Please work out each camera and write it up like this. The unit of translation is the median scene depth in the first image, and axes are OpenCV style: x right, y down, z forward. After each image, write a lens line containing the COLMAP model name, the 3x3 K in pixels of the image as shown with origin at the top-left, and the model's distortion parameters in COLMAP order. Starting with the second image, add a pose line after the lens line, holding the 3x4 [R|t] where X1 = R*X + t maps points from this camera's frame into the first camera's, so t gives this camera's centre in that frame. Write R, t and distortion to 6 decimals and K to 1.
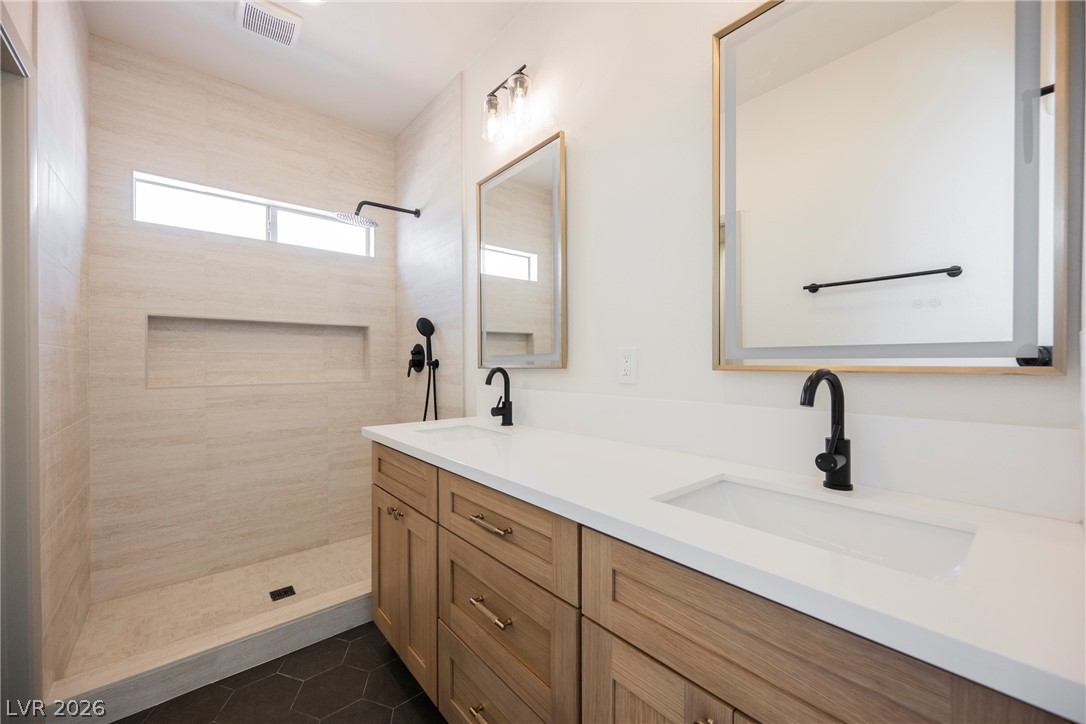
lens RADIAL K [[424.1, 0, 541.2], [0, 424.1, 364.4], [0, 0, 1]] dist [-0.001132, 0.000376]
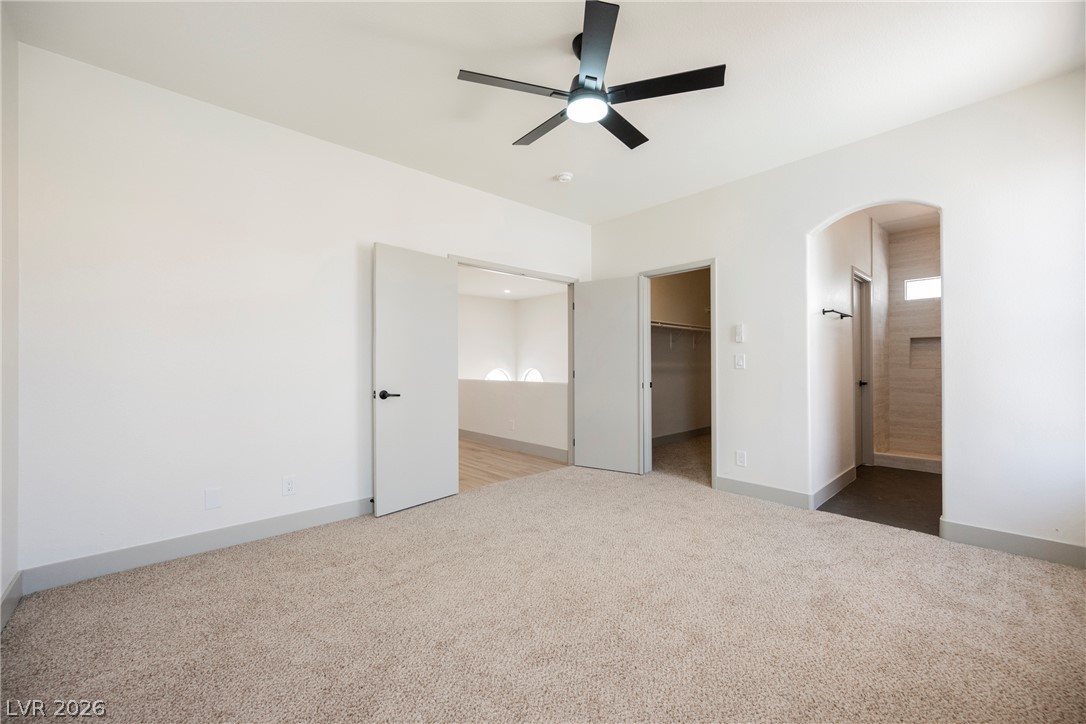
lens RADIAL K [[424.1, 0, 539.8], [0, 424.1, 367.1], [0, 0, 1]] dist [-0.001132, 0.000376]
pose [[0.038170, -0.000298, -0.999271, 1.440253], [-0.001048, 0.999999, -0.000338, 0.054667], [0.999271, 0.001060, 0.038169, -1.234909]]
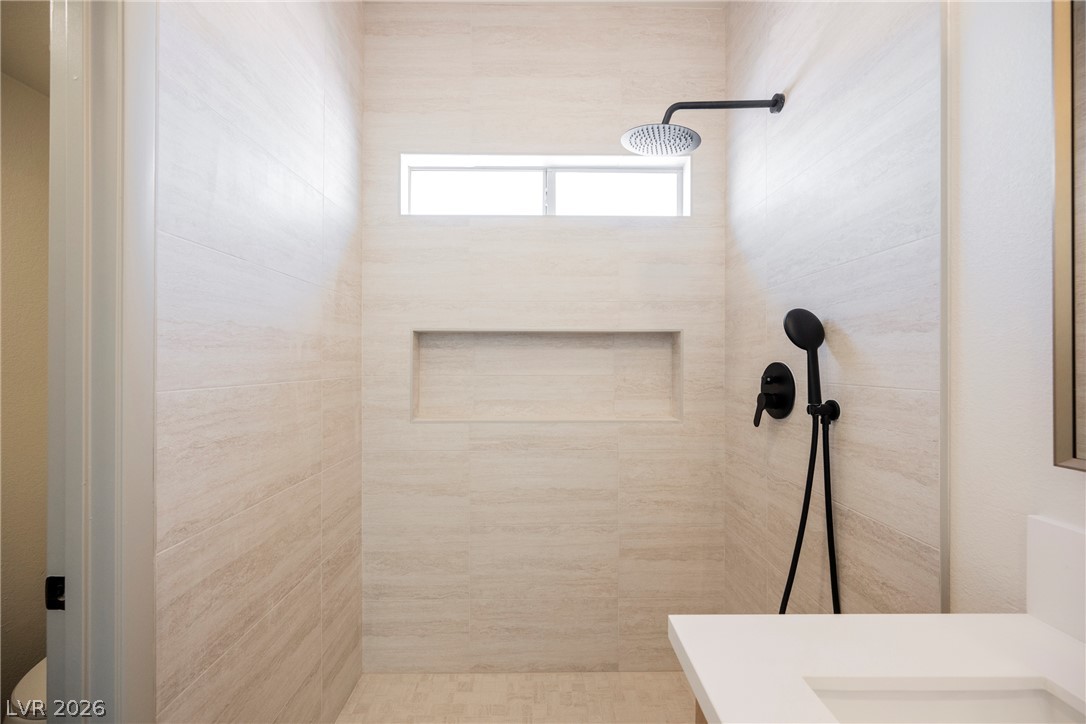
lens RADIAL K [[424.1, 0, 542.3], [0, 424.1, 363.2], [0, 0, 1]] dist [-0.001132, 0.000376]
pose [[0.770335, 0.005822, -0.637612, -0.232903], [-0.006372, 0.999979, 0.001432, -0.058358], [0.637607, 0.002960, 0.770356, 0.548410]]
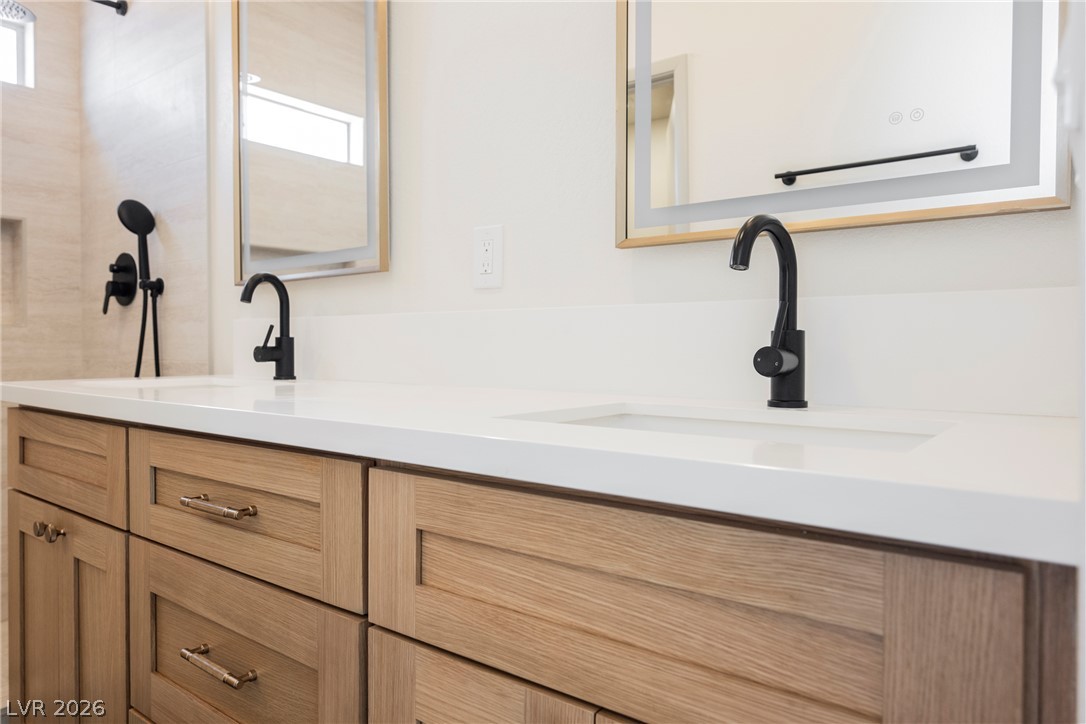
lens RADIAL K [[709.0, 0, 543.4], [0, 709.0, 355.5], [0, 0, 1]] dist [0.003266, -0.007119]
pose [[0.977369, 0.000721, 0.211542, 0.047589], [-0.003854, 0.999889, 0.014397, 0.084336], [-0.211508, -0.014887, 0.977263, 0.012941]]
